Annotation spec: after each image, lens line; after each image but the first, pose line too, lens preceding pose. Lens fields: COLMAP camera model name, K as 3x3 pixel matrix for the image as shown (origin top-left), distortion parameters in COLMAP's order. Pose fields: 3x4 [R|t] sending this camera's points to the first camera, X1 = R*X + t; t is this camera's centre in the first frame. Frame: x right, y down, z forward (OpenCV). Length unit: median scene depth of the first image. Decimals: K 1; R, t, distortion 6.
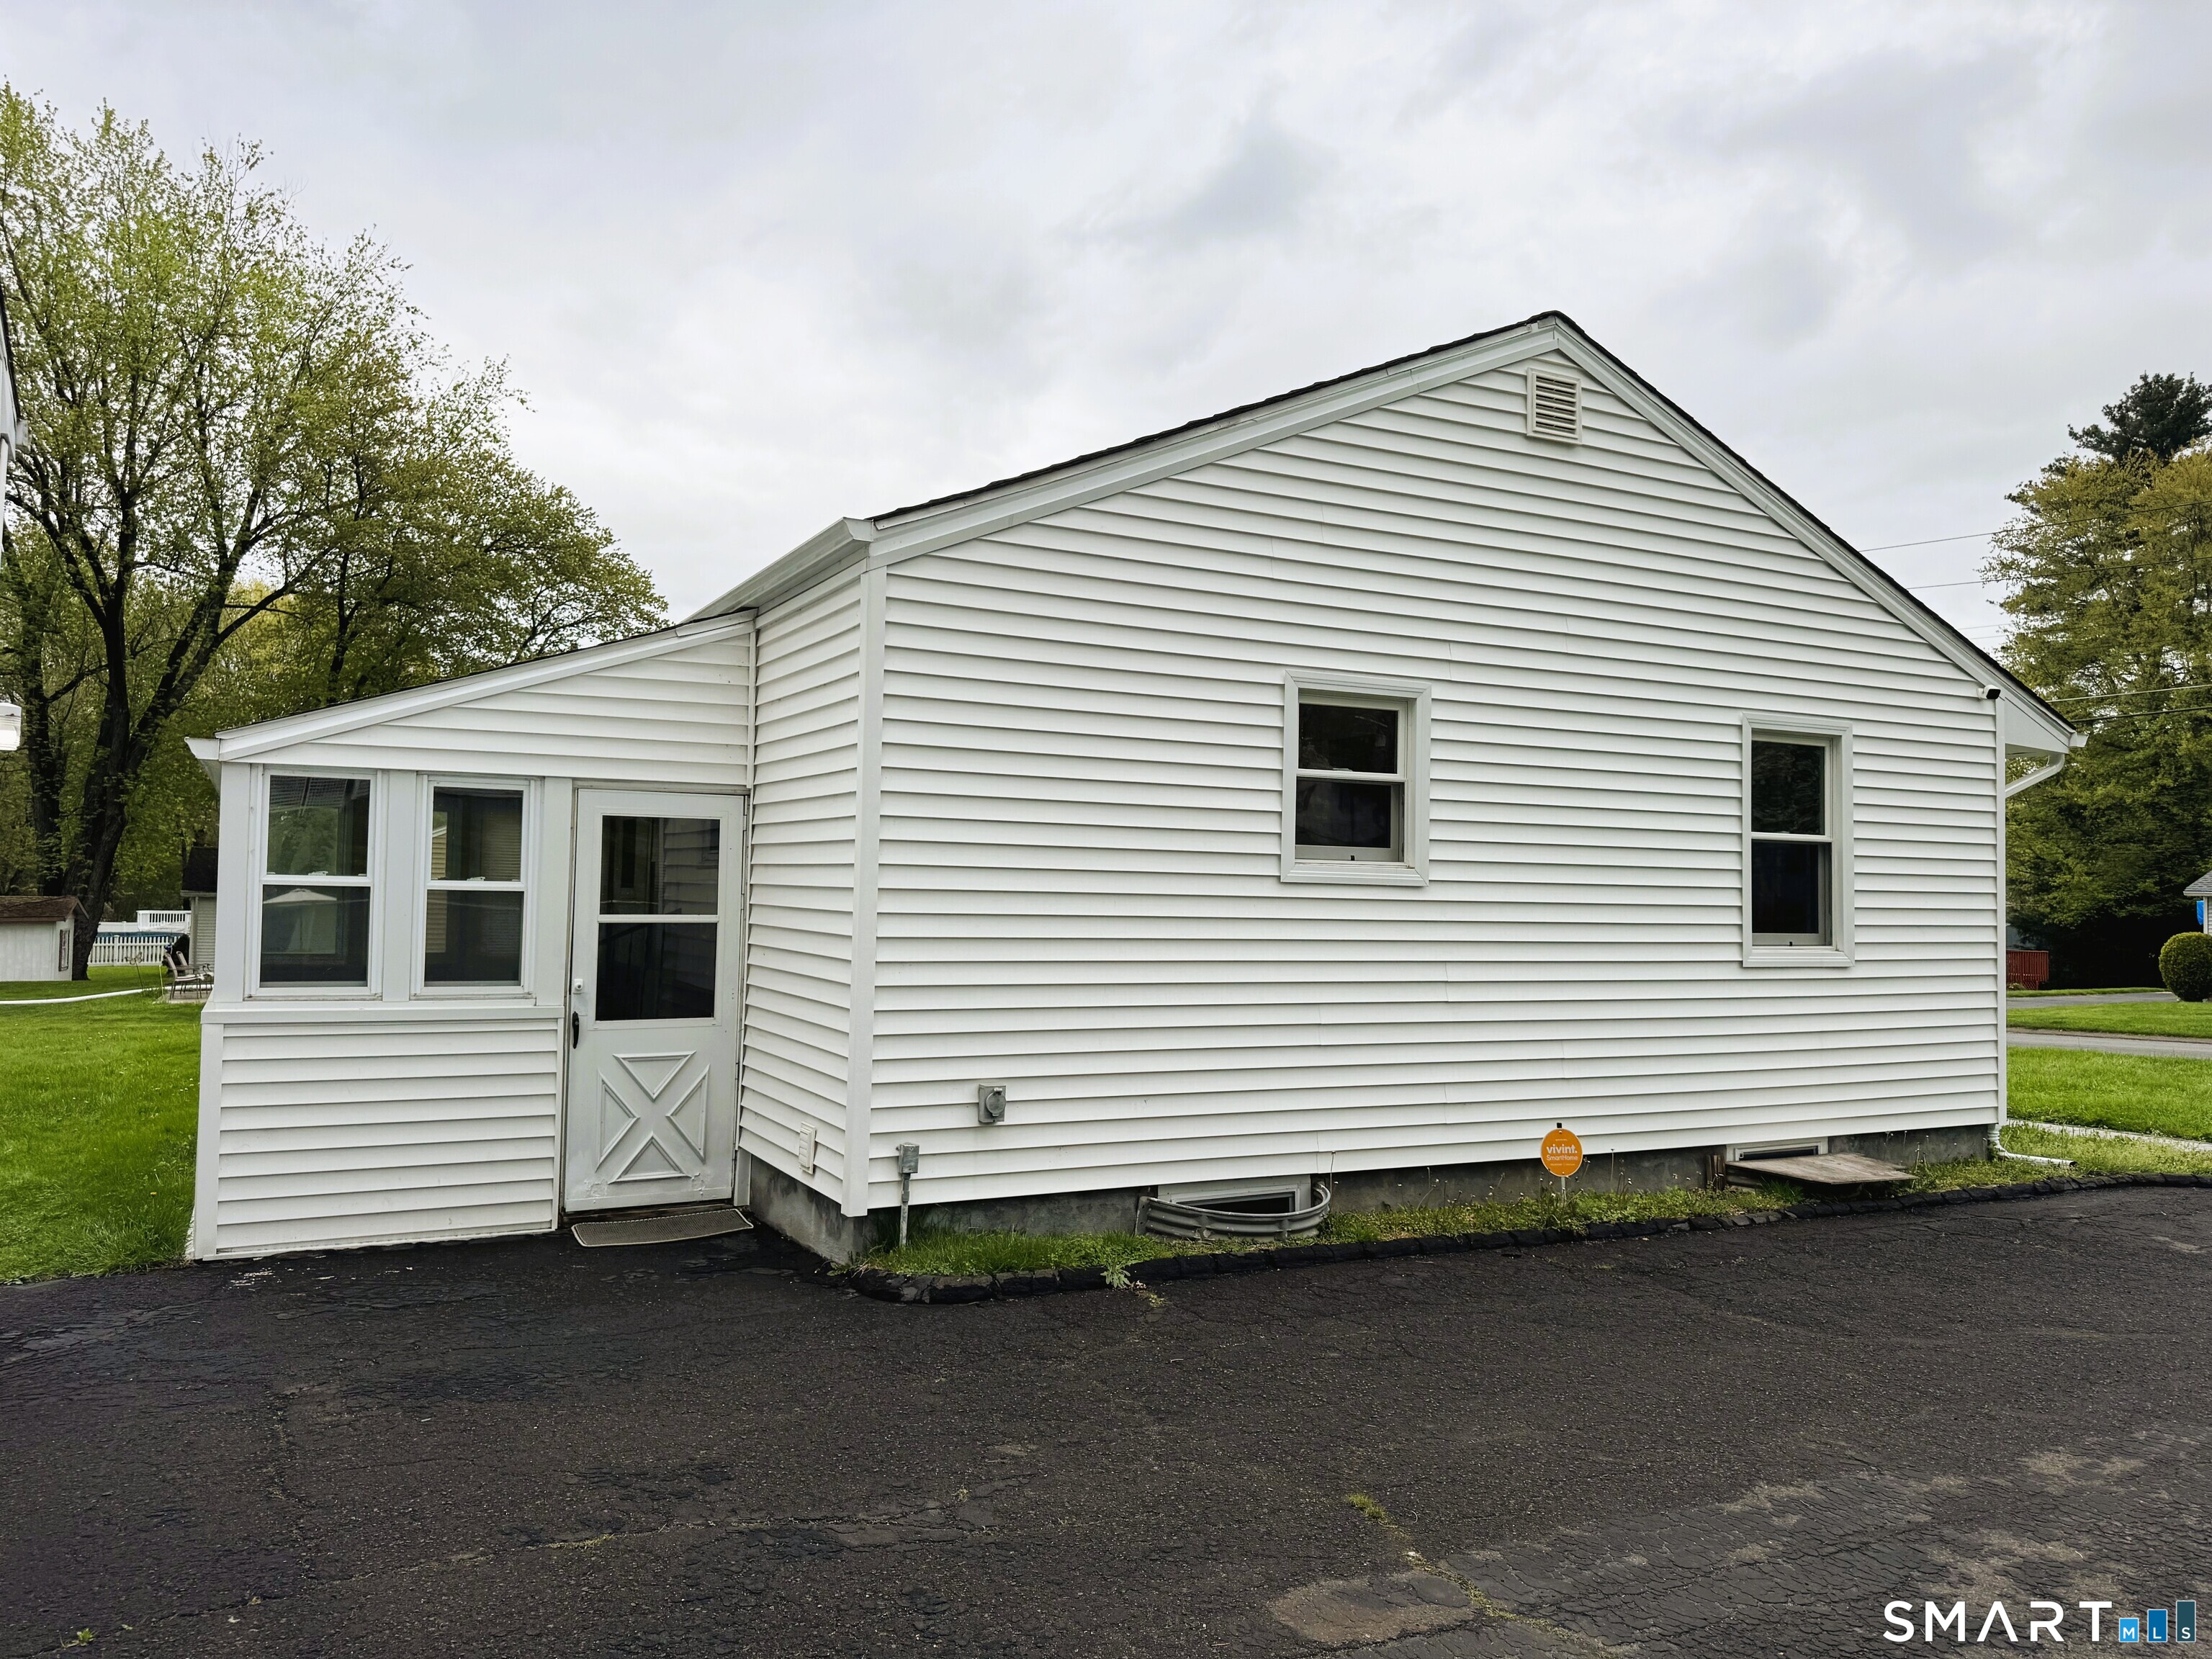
lens RADIAL K [[1563.7, 0, 1125.2], [0, 1563.7, 841.2], [0, 0, 1]] dist [0.056347, -0.090633]
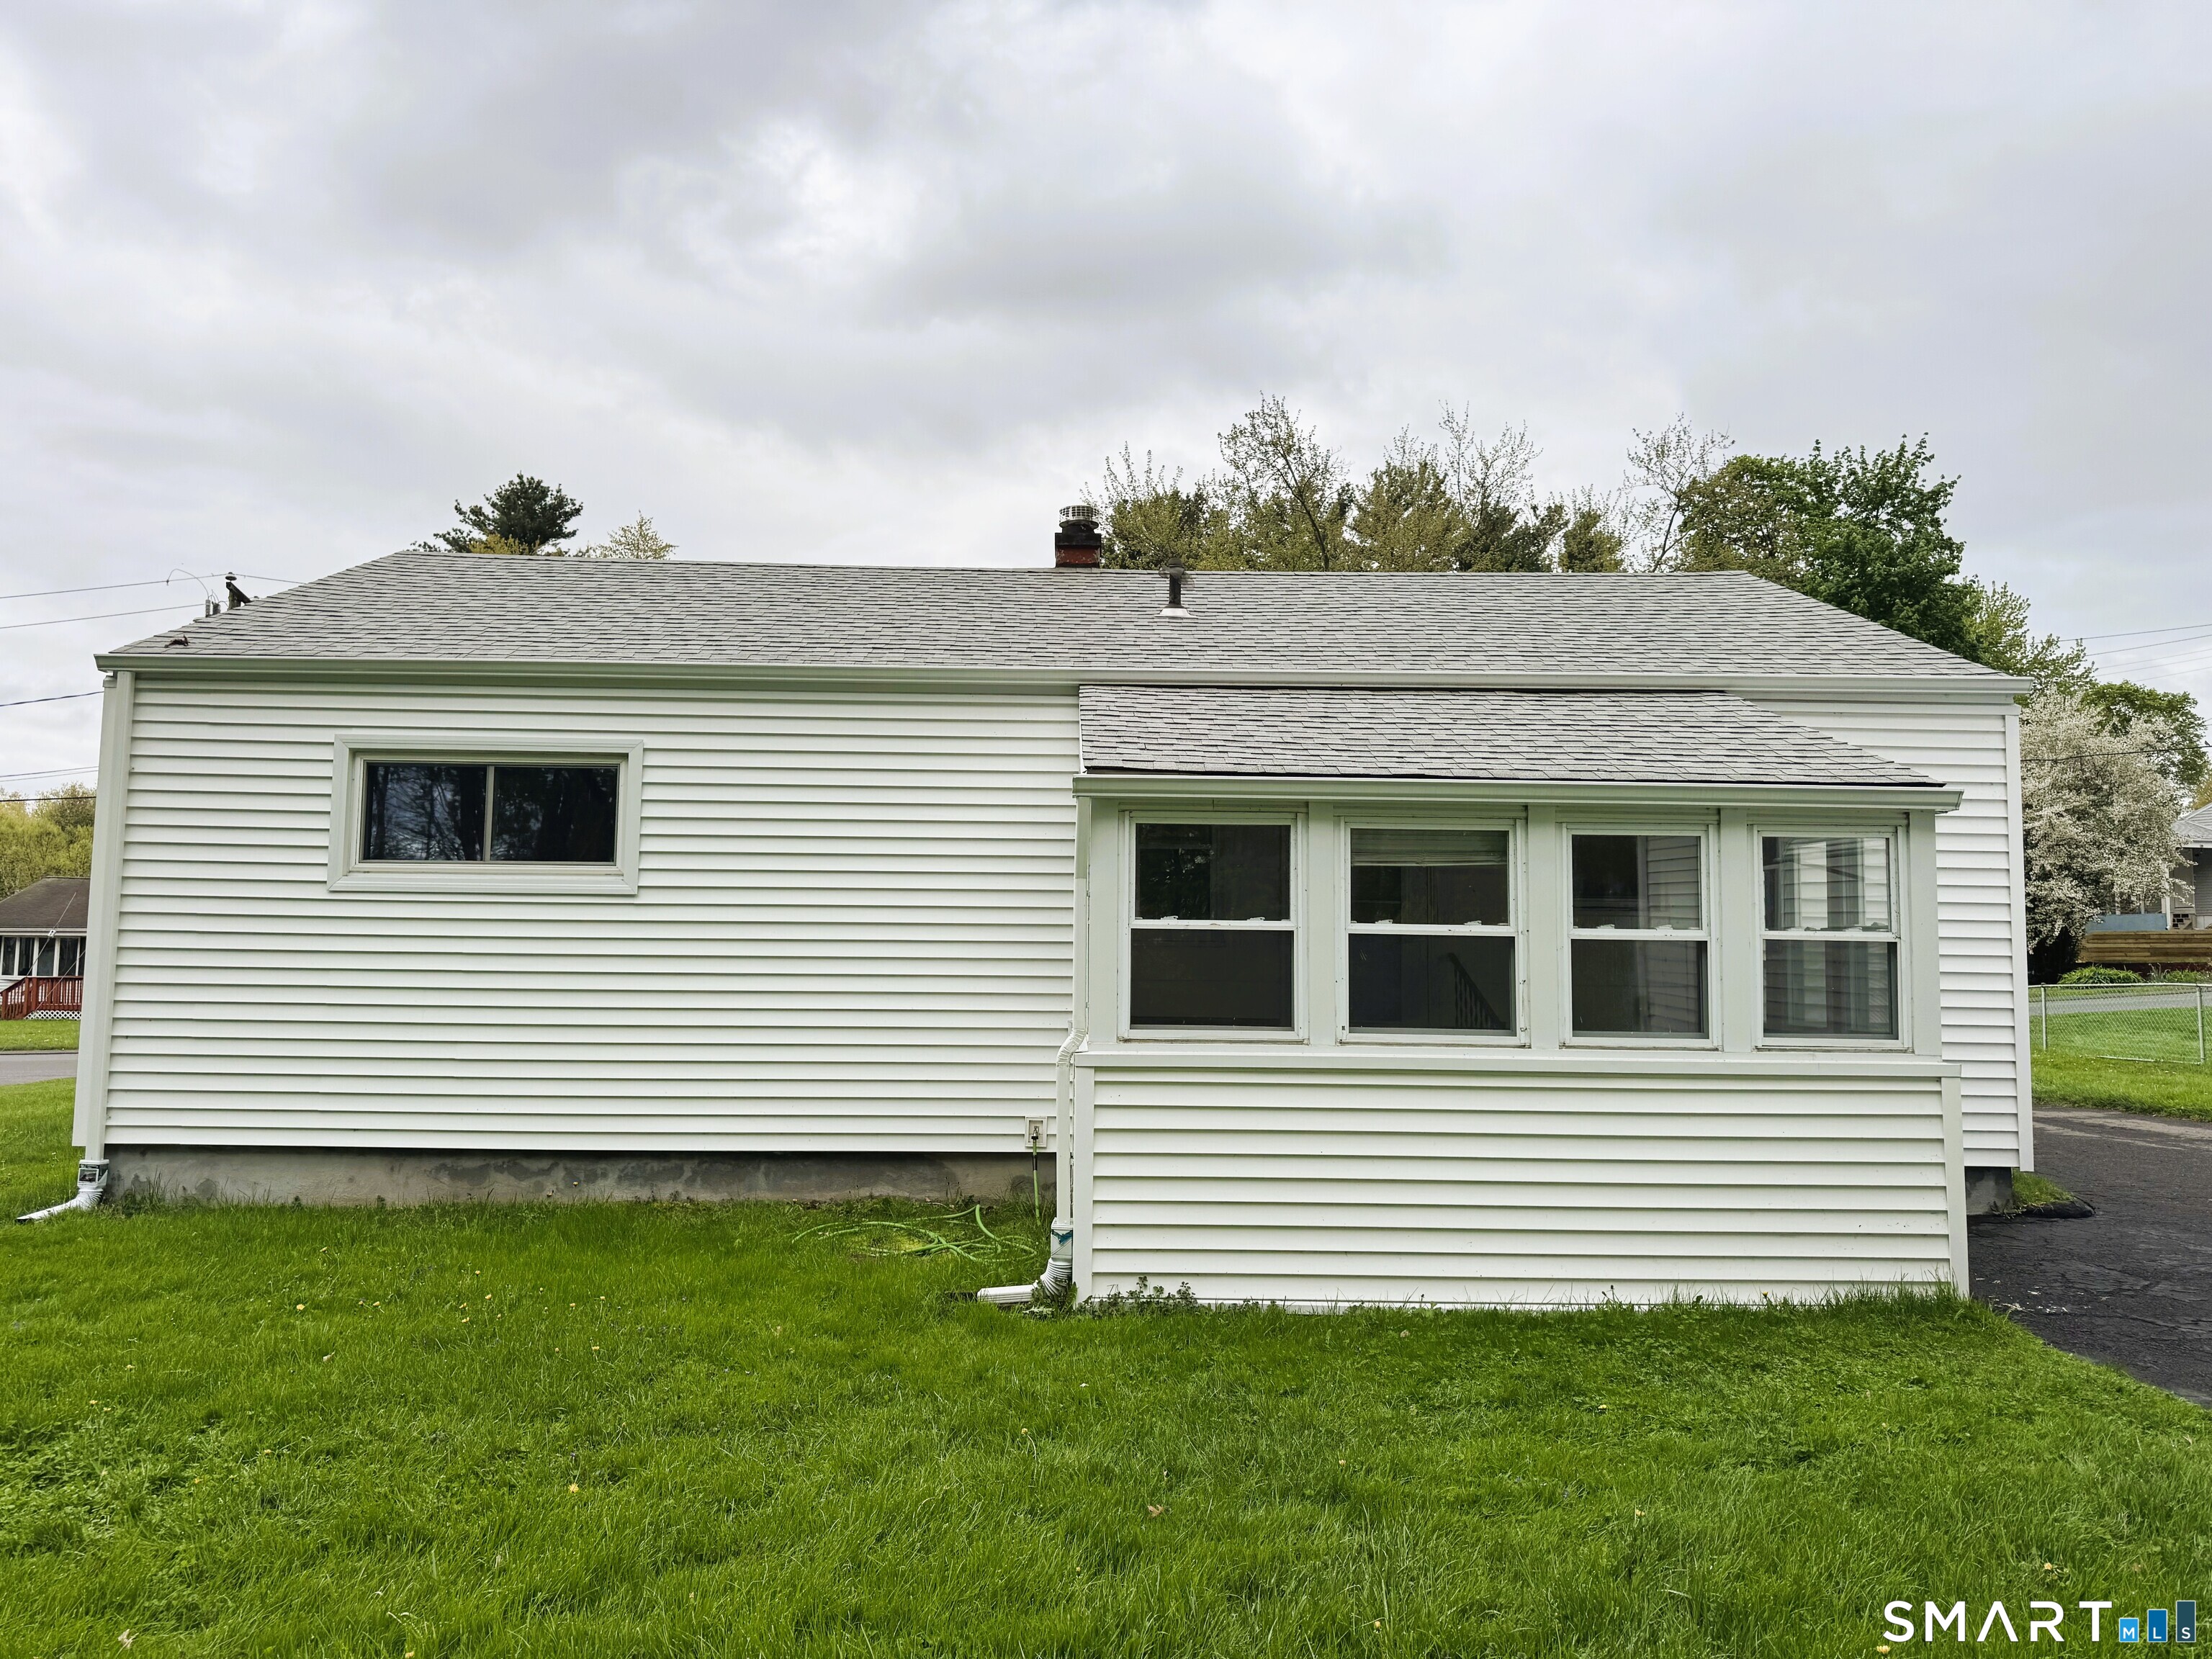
lens RADIAL K [[1563.7, 0, 1071.2], [0, 1563.7, 795.9], [0, 0, 1]] dist [0.056347, -0.090633]
pose [[0.467796, 0.073388, 0.880784, -1.020800], [-0.034448, 0.997303, -0.064801, 0.011482], [-0.883165, -0.000028, 0.469063, 0.562765]]
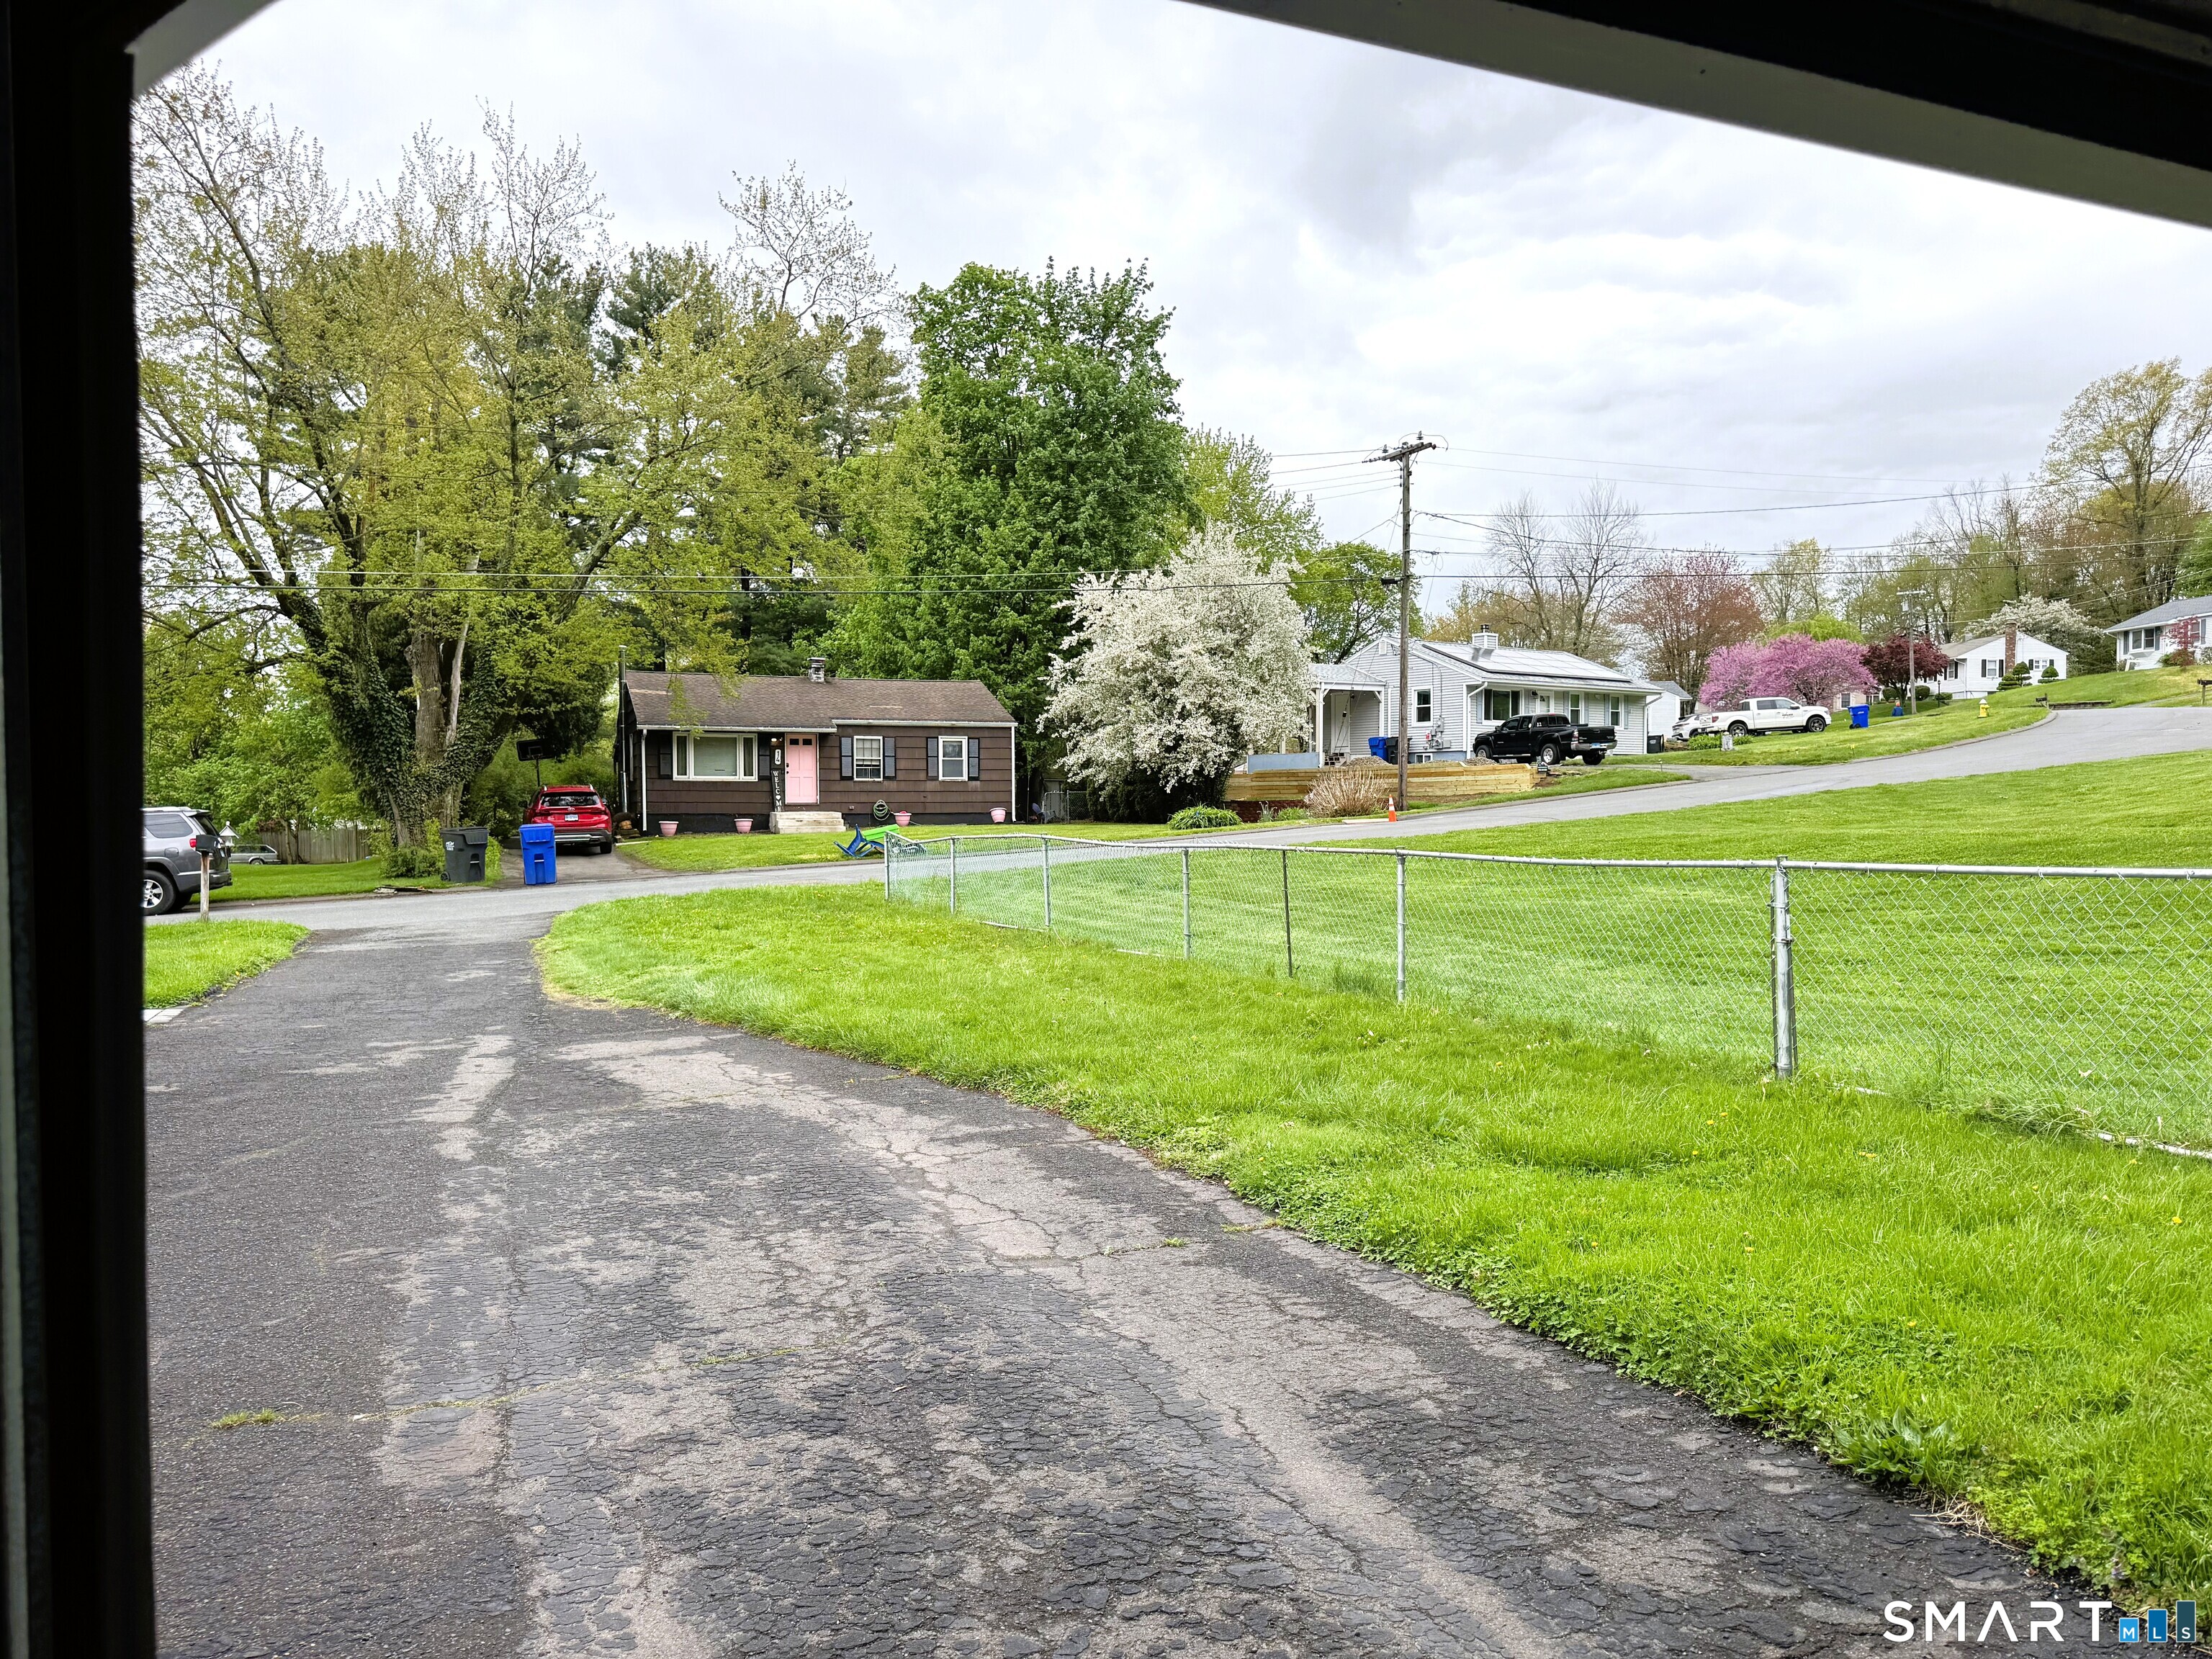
lens RADIAL K [[1563.7, 0, 1149.0], [0, 1563.7, 849.6], [0, 0, 1]] dist [0.056347, -0.090633]
pose [[0.068026, -0.052108, 0.996322, -0.791811], [-0.026492, 0.998189, 0.054015, 0.007186], [-0.997332, -0.030068, 0.066522, 0.415983]]
